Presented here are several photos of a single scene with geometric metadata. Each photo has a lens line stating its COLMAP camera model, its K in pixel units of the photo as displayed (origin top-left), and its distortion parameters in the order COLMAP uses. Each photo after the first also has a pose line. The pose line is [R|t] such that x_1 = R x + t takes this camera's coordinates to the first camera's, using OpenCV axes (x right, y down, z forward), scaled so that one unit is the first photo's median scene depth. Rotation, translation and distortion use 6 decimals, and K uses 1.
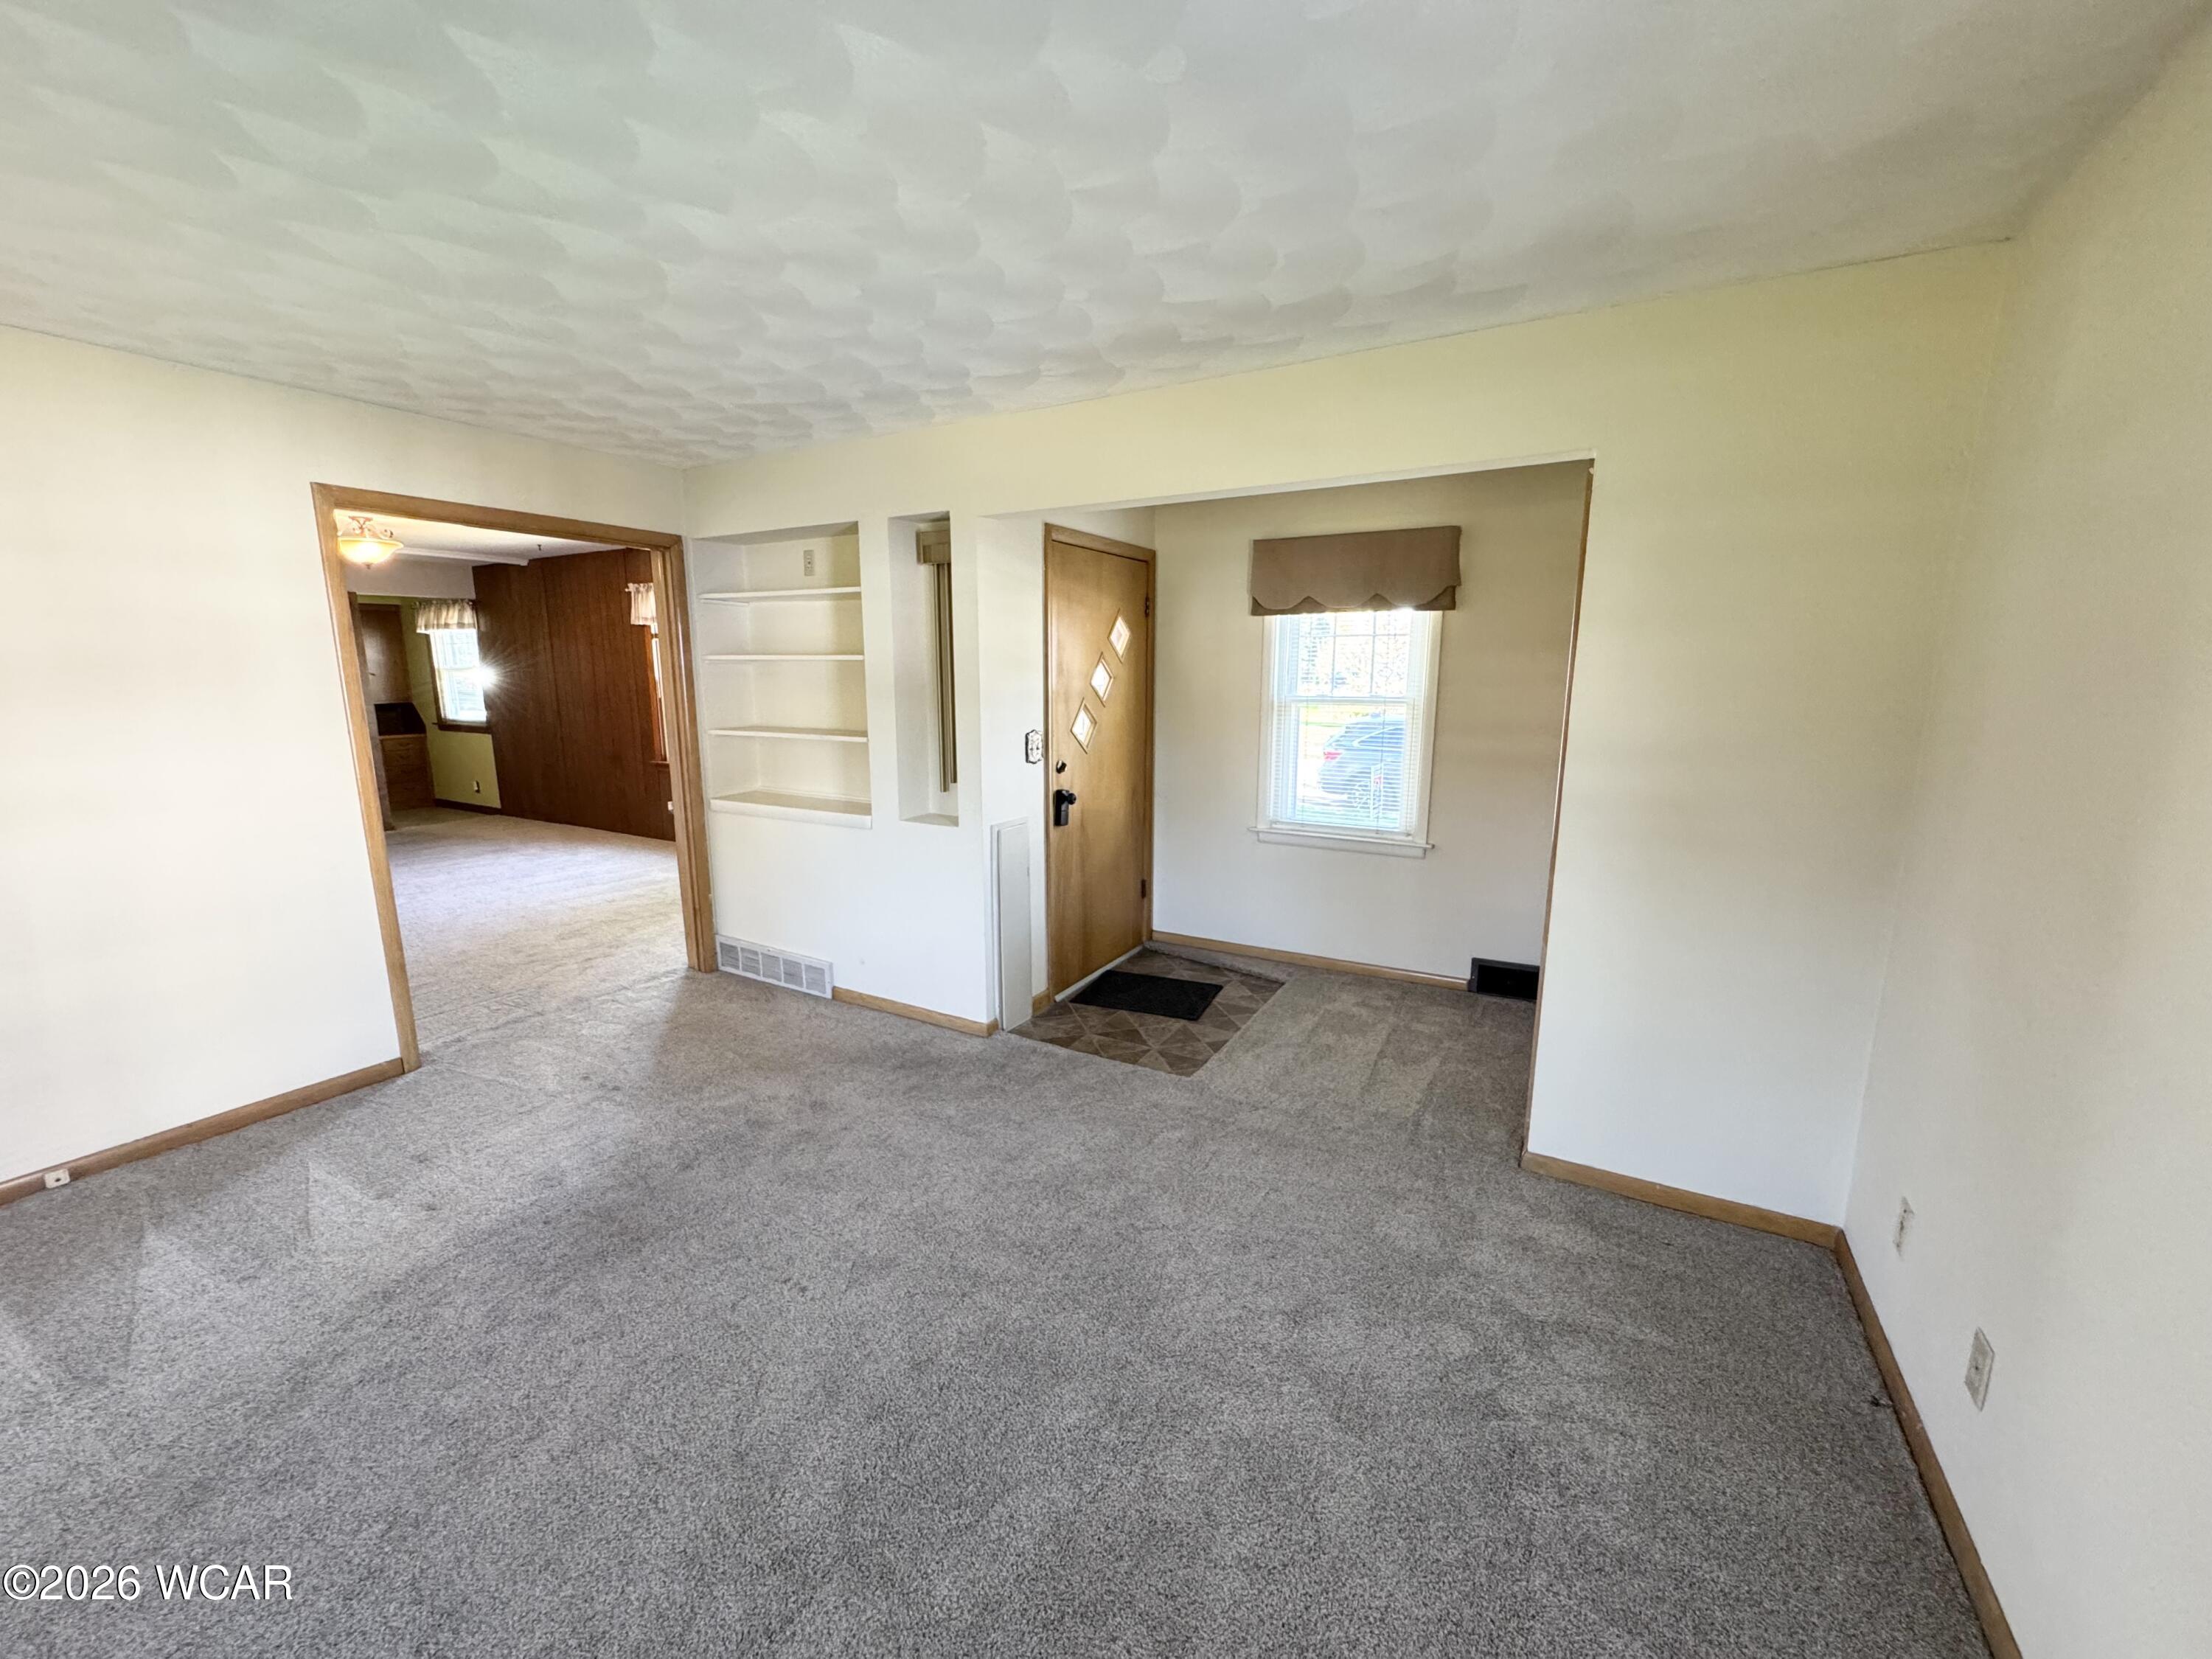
lens RADIAL K [[884.0, 0, 1106.0], [0, 884.0, 829.5], [0, 0, 1]] dist [-0.000290, -0.000085]
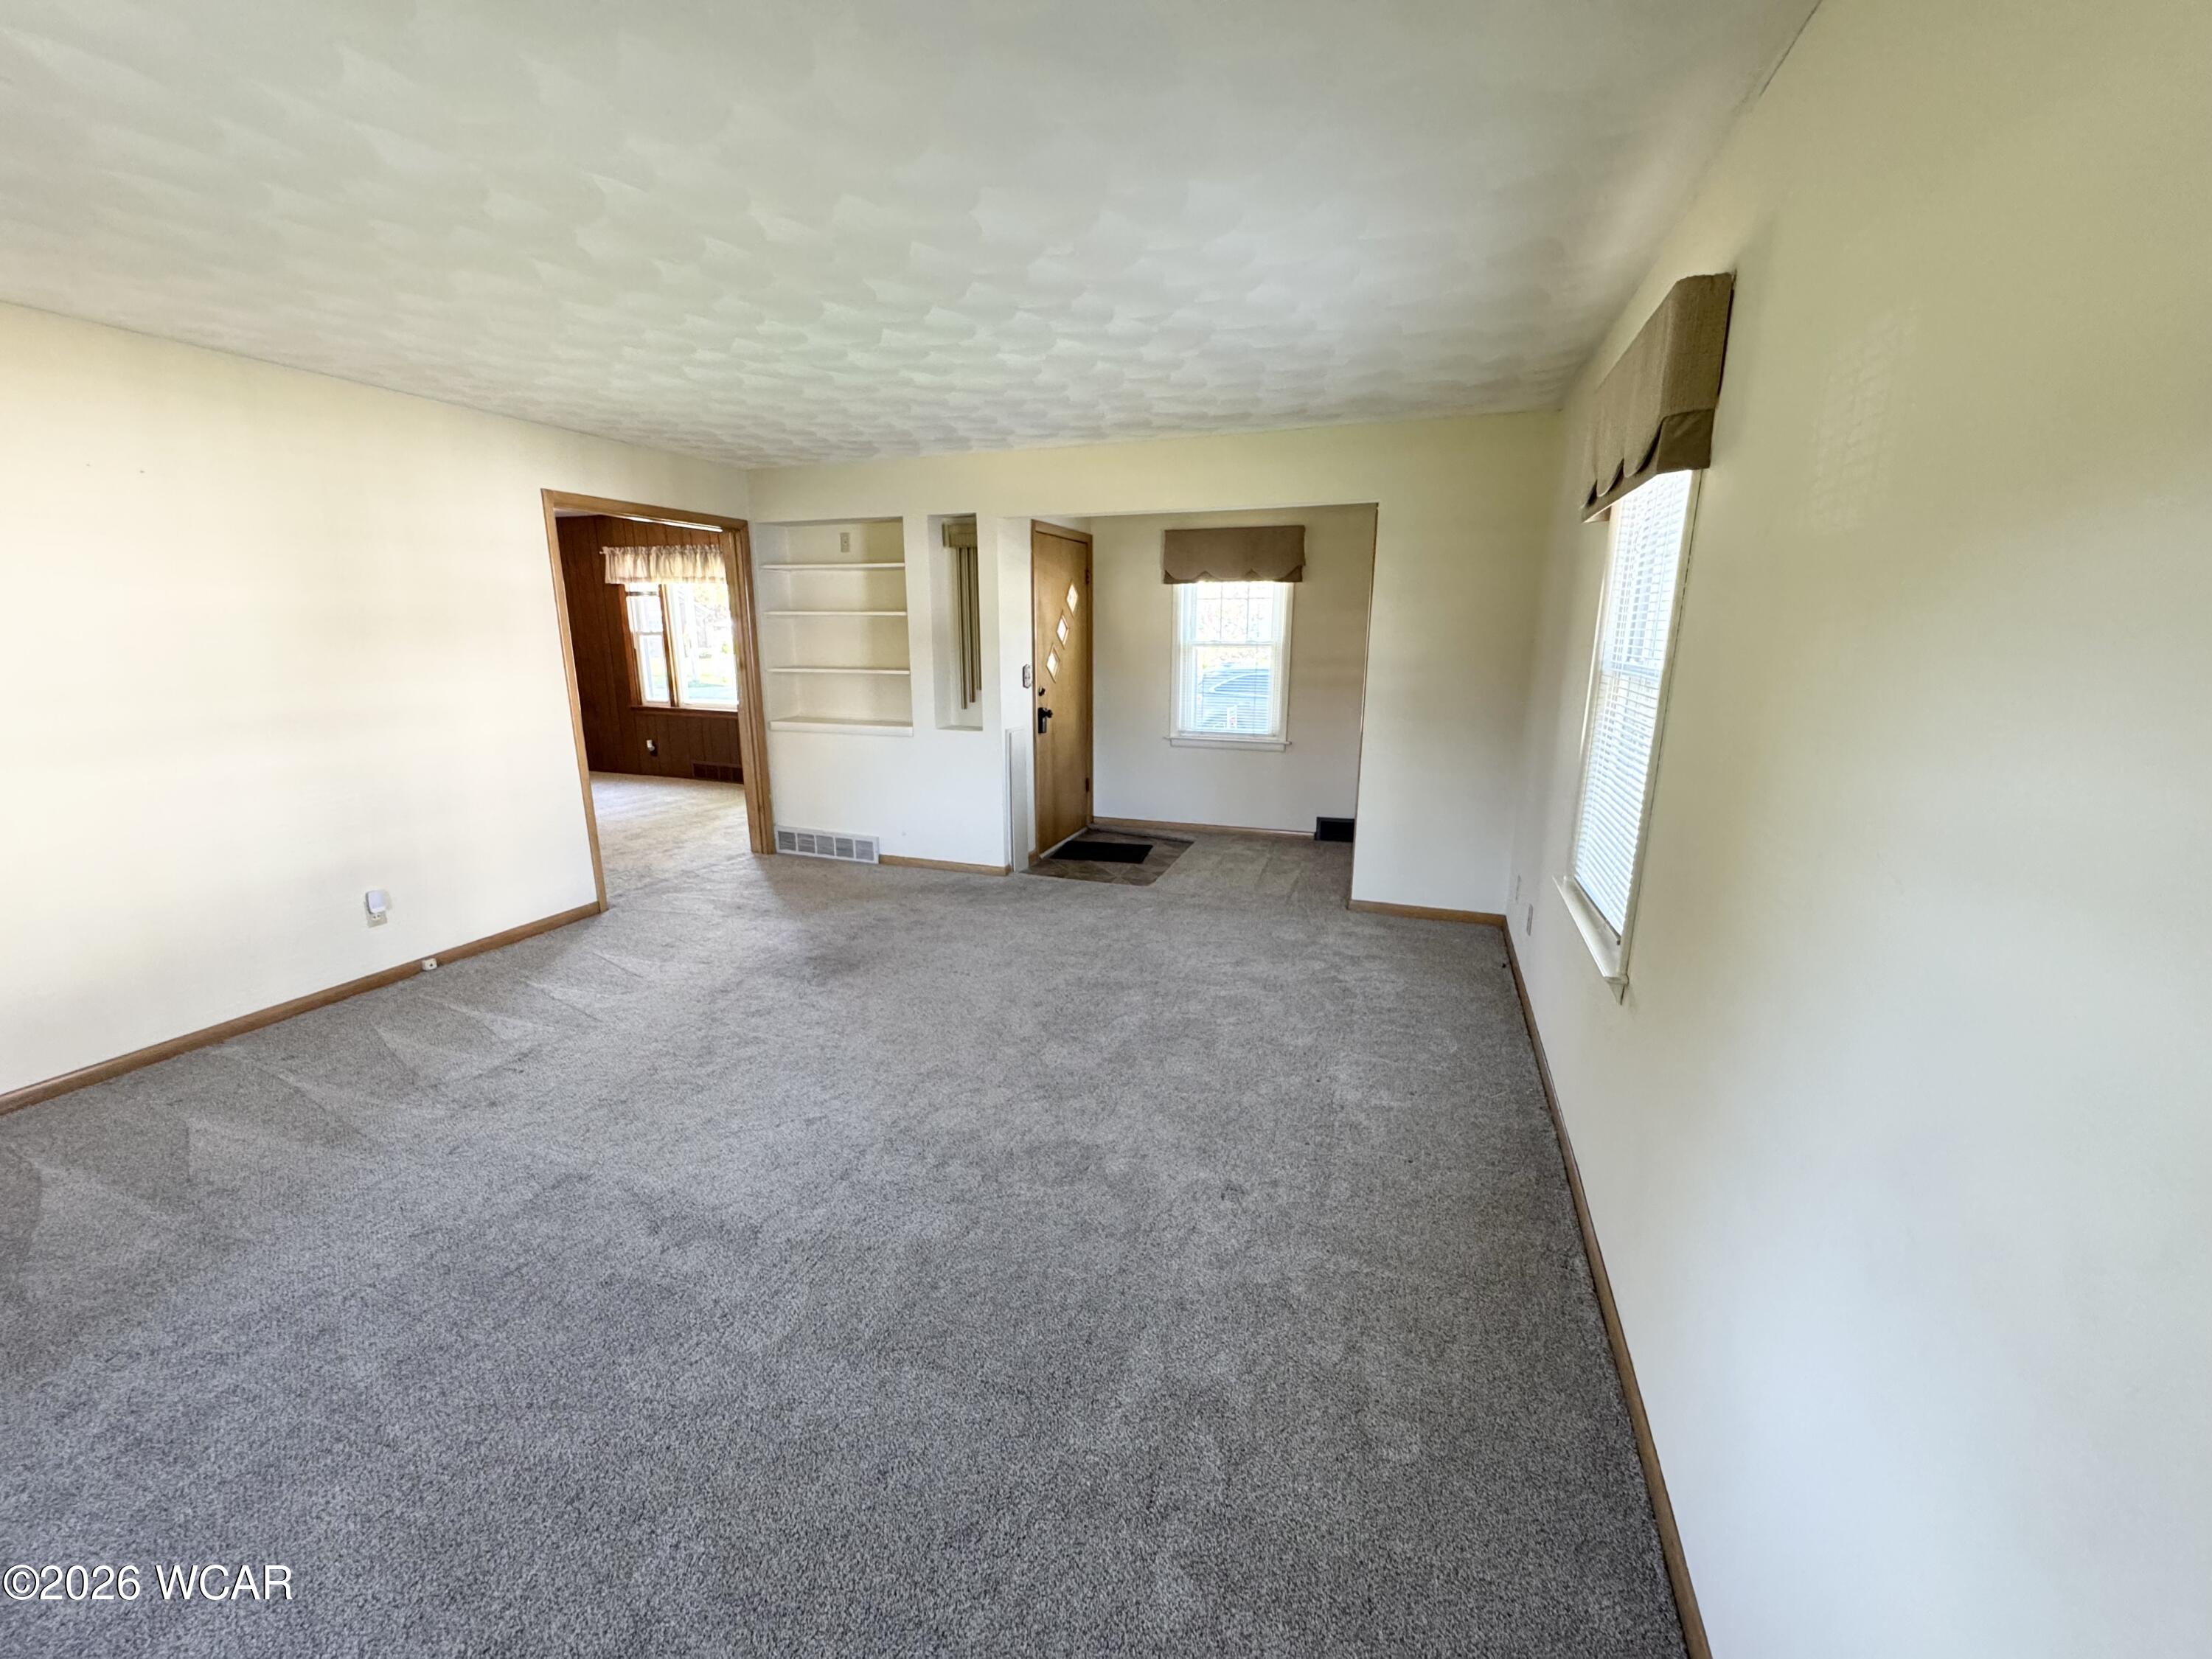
lens RADIAL K [[884.0, 0, 1106.0], [0, 884.0, 829.5], [0, 0, 1]] dist [-0.000290, -0.000085]
pose [[0.985076, -0.039400, 0.167548, -0.204491], [0.031371, 0.998241, 0.050302, 0.086377], [-0.169235, -0.044295, 0.984580, -0.448302]]
